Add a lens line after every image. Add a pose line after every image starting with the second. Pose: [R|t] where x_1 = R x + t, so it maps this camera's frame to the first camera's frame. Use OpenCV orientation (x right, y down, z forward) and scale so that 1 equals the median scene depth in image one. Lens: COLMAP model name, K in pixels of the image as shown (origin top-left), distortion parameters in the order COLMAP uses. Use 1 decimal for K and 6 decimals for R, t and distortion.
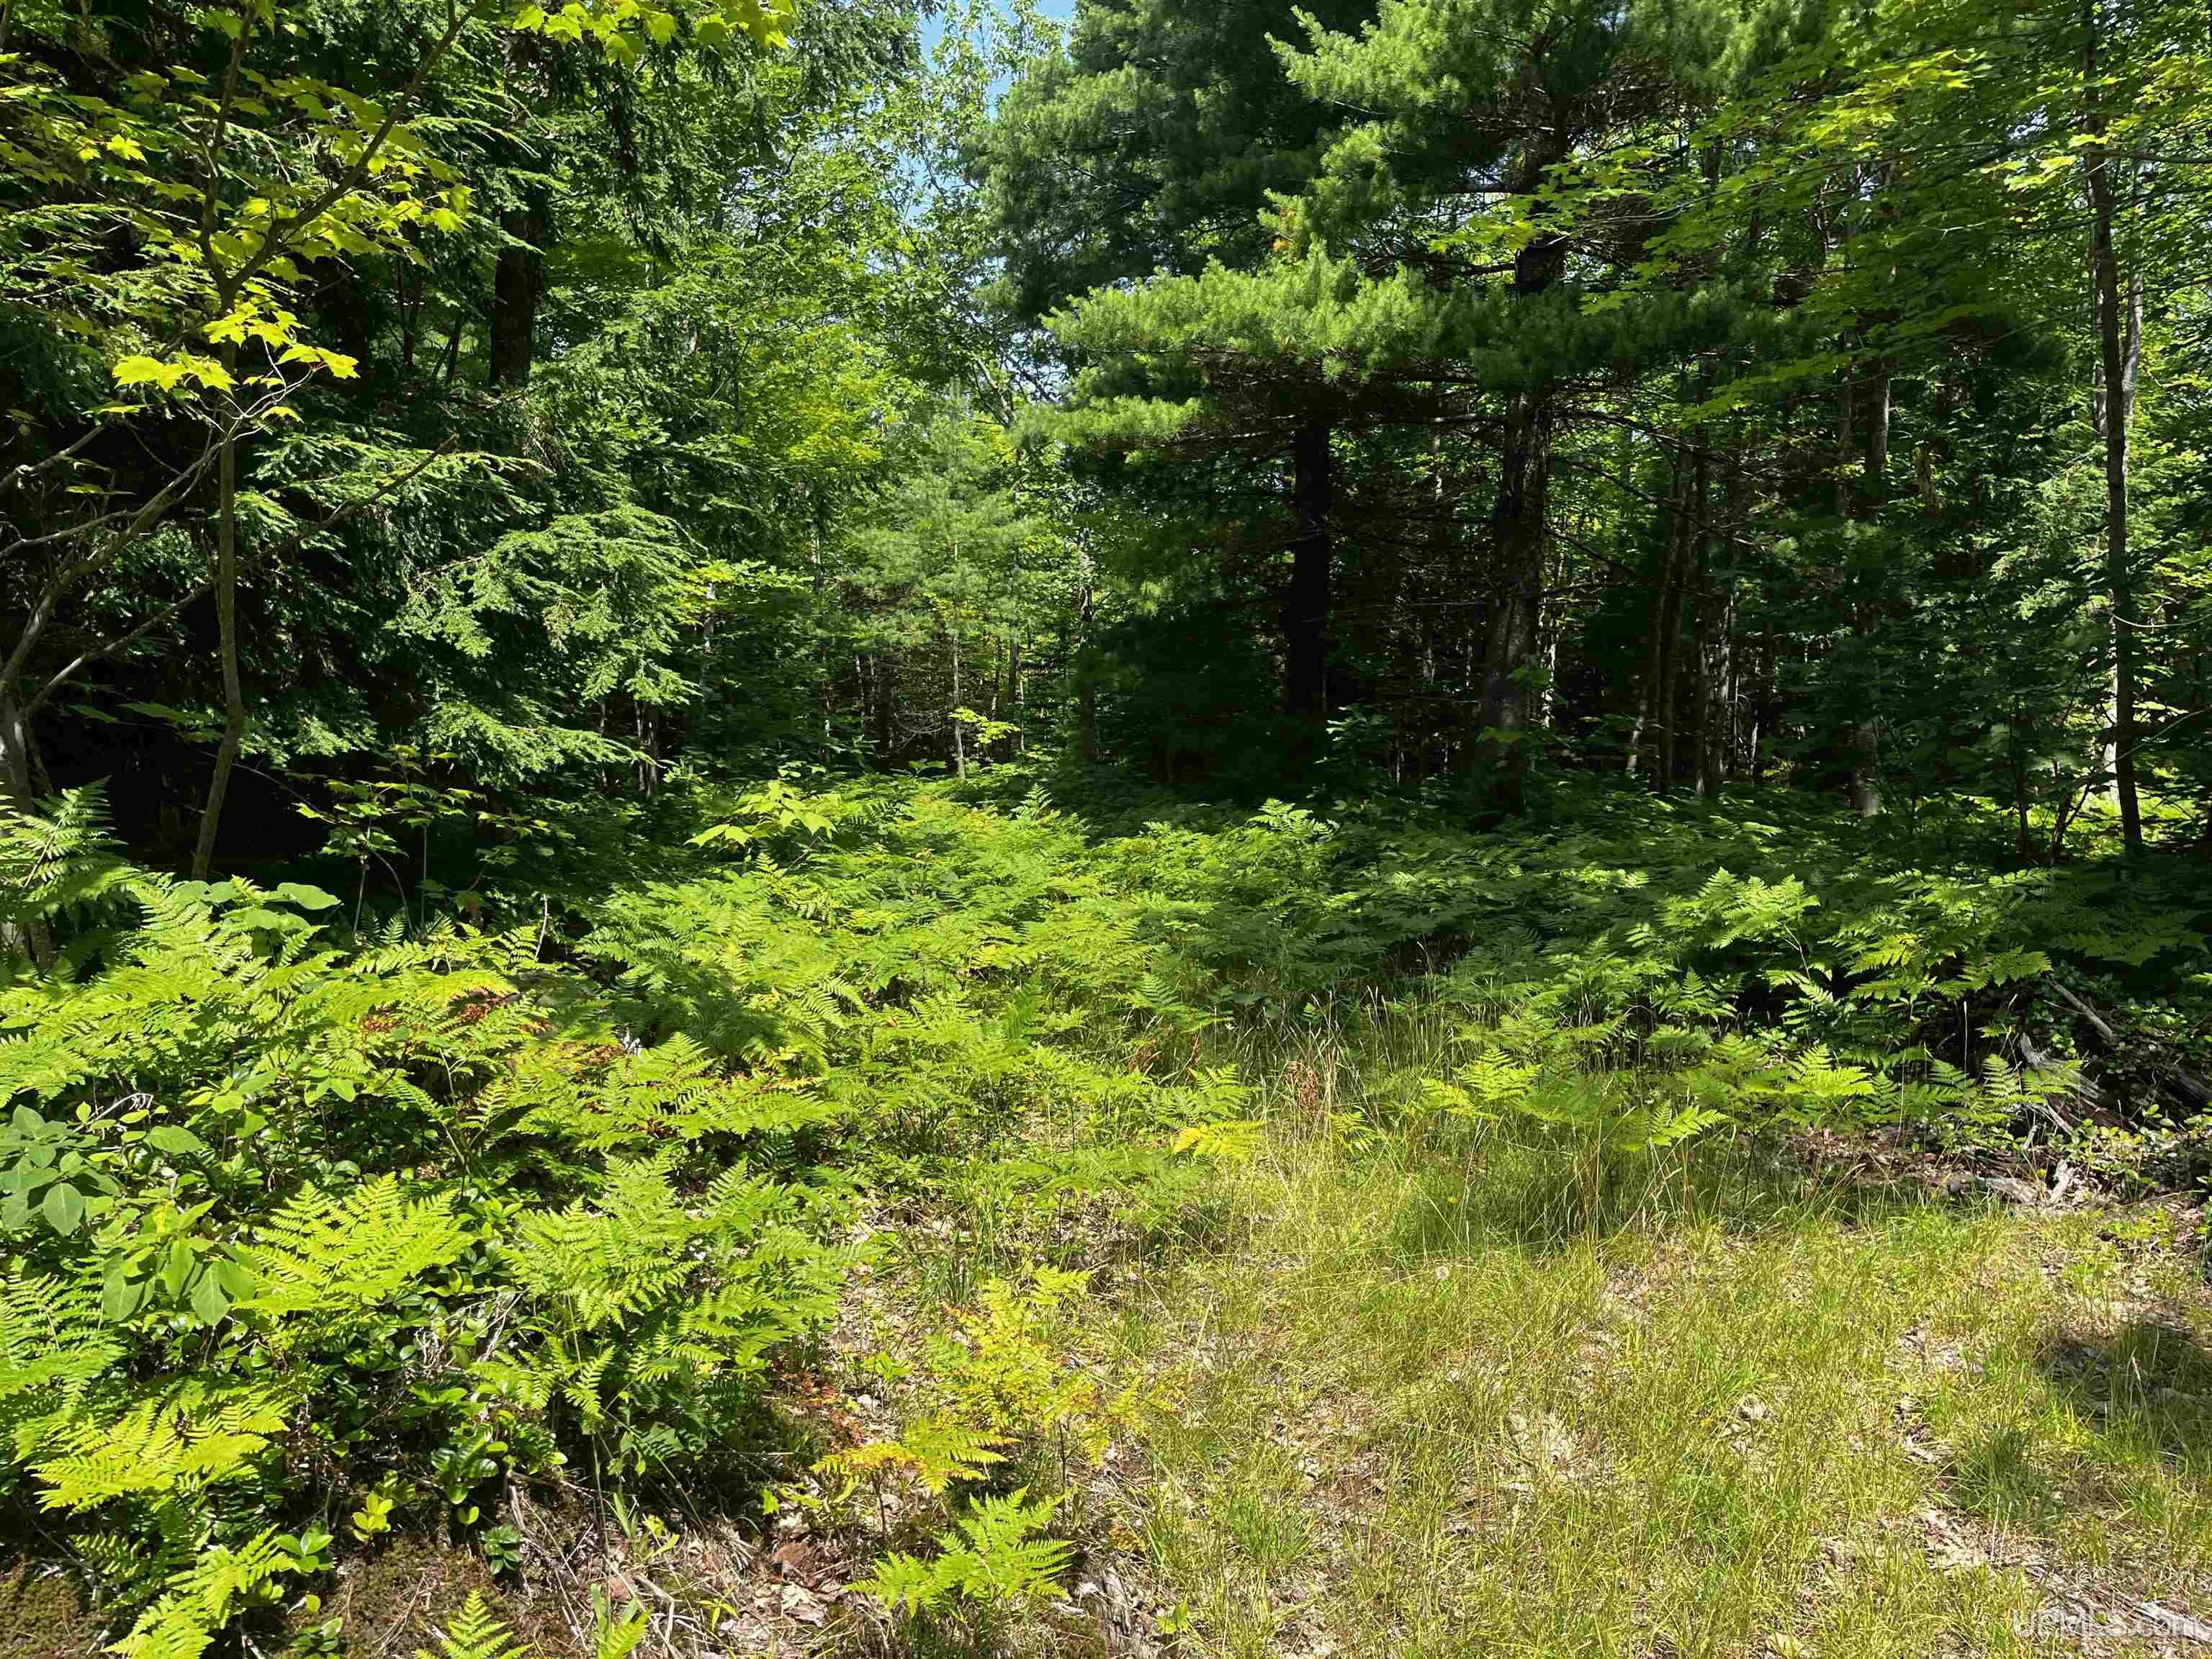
lens RADIAL K [[1684.2, 0, 1097.8], [0, 1684.2, 827.0], [0, 0, 1]] dist [0.025640, -0.046316]
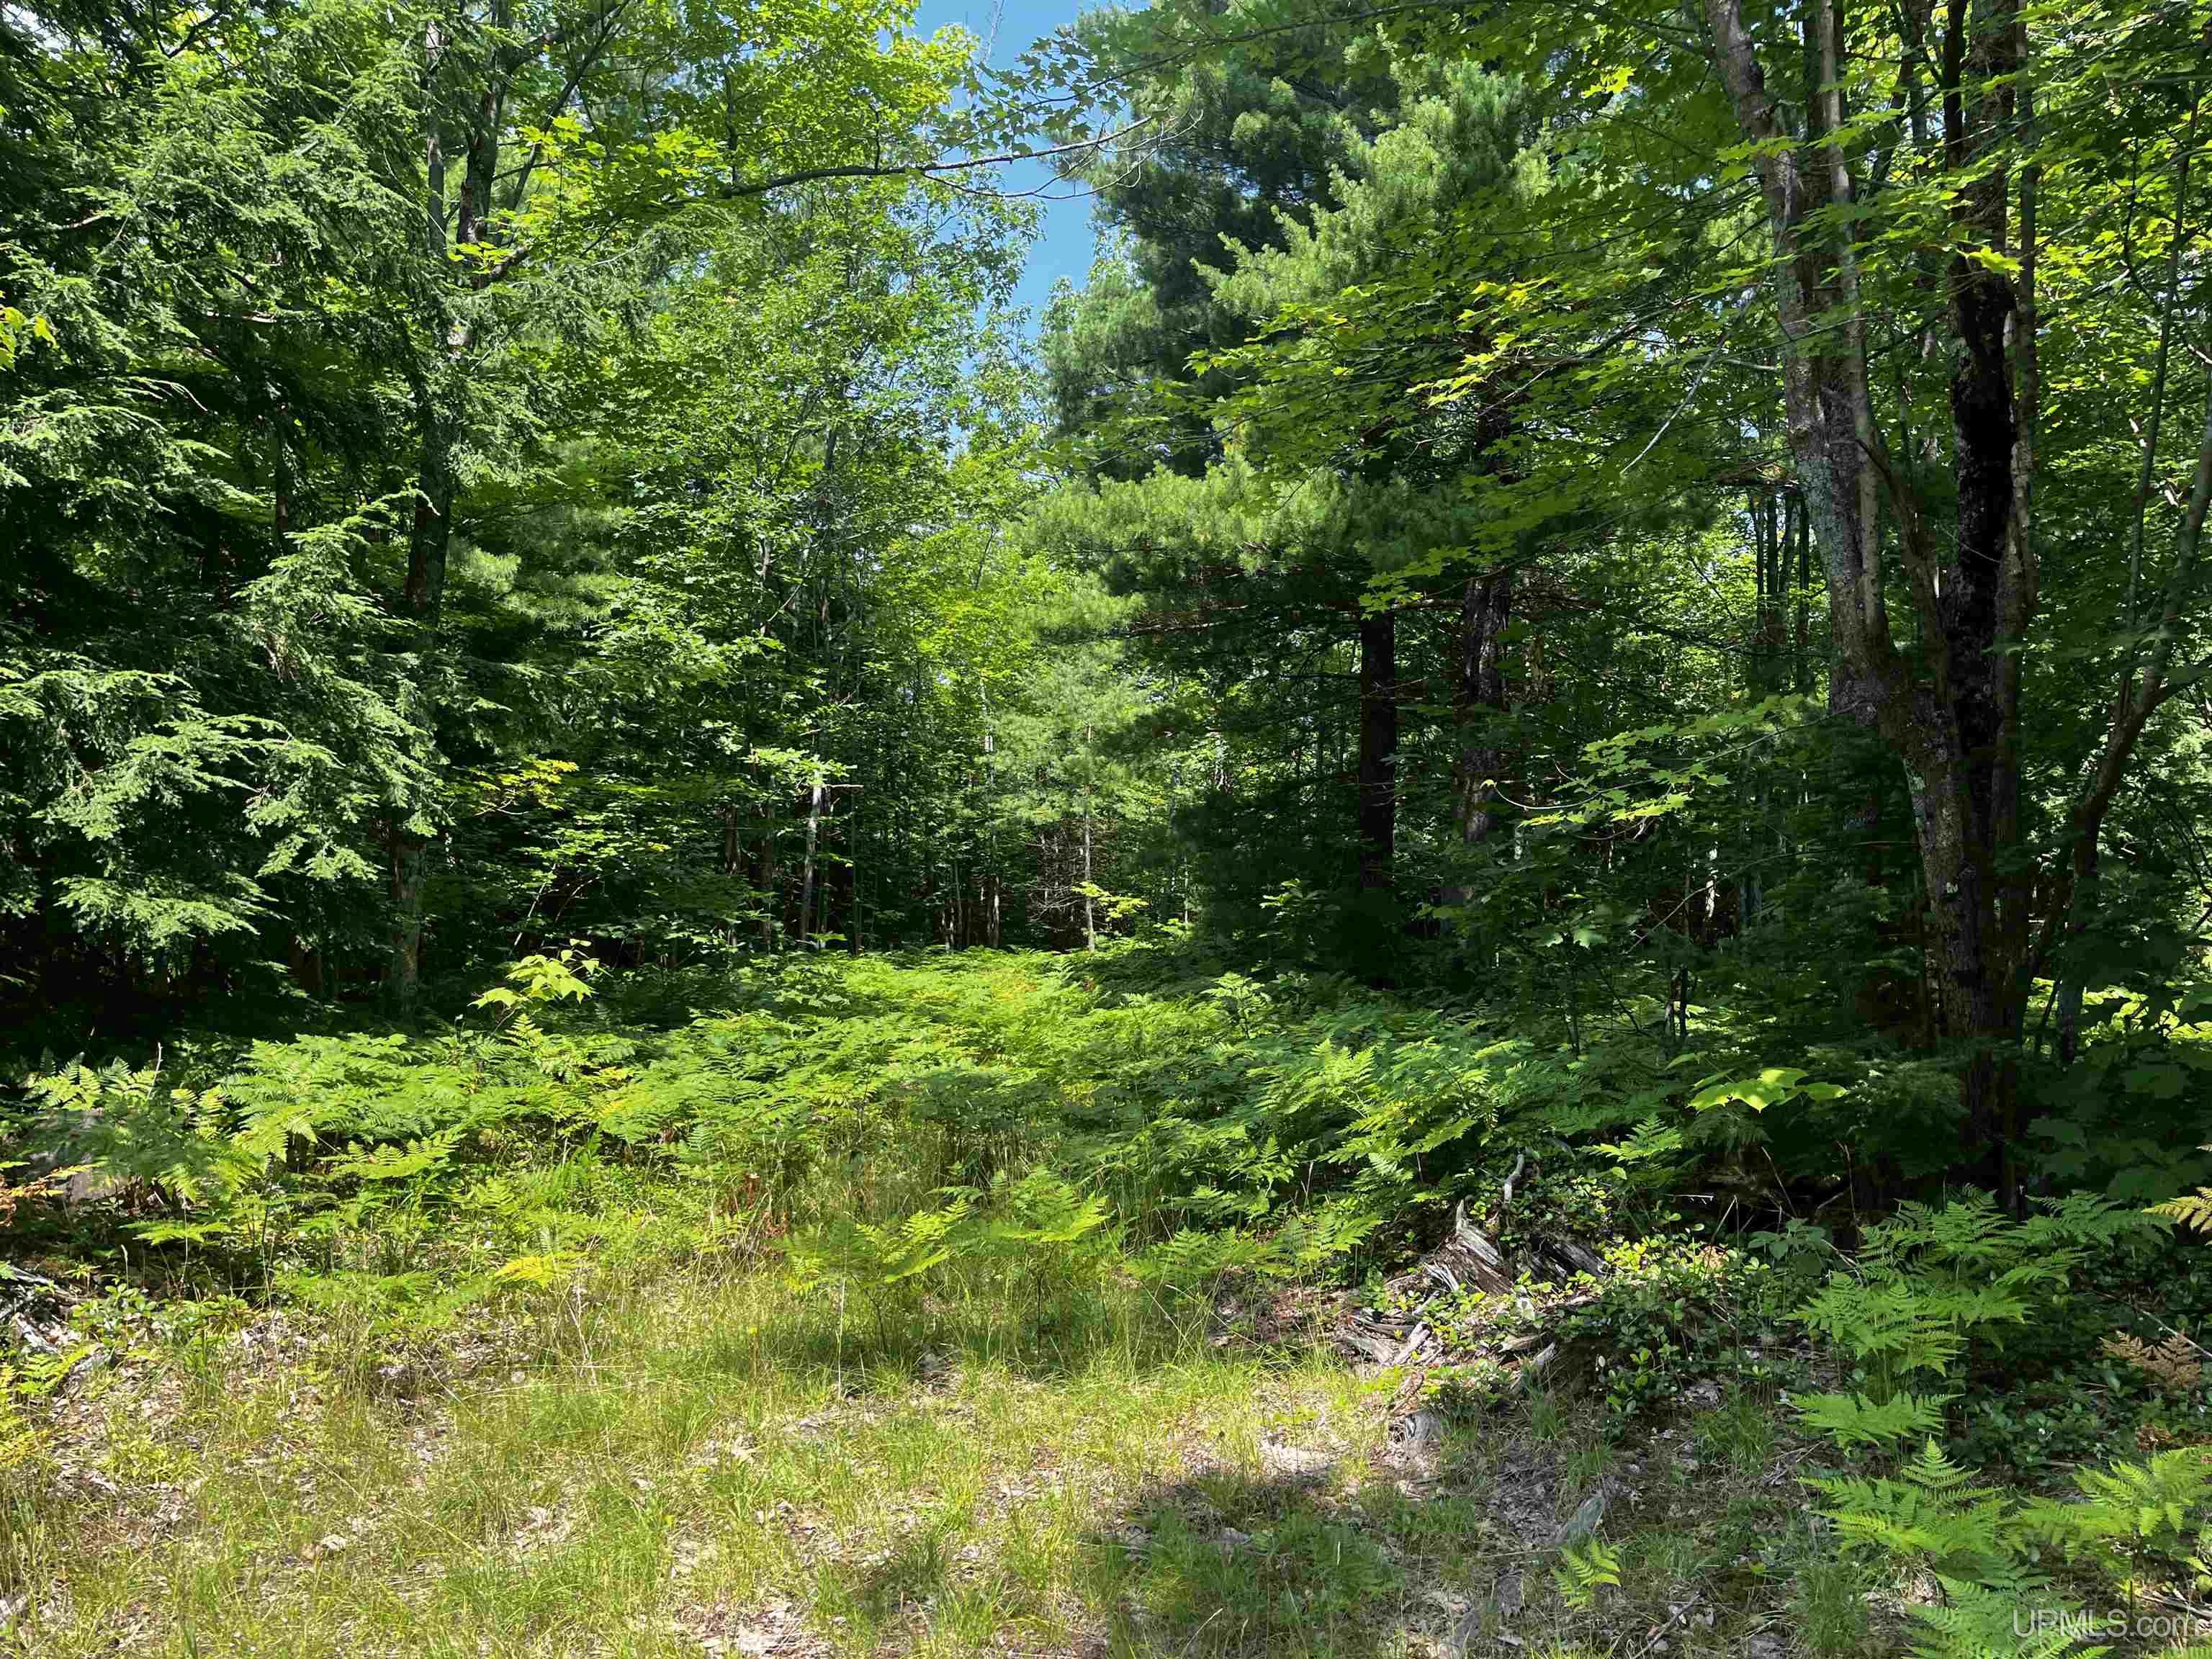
lens RADIAL K [[1684.2, 0, 1120.2], [0, 1684.2, 843.6], [0, 0, 1]] dist [0.025640, -0.046316]
pose [[0.989238, -0.001870, -0.146303, 0.208896], [-0.011917, 0.995566, -0.093303, 0.001852], [0.145829, 0.094042, 0.984830, -0.029913]]
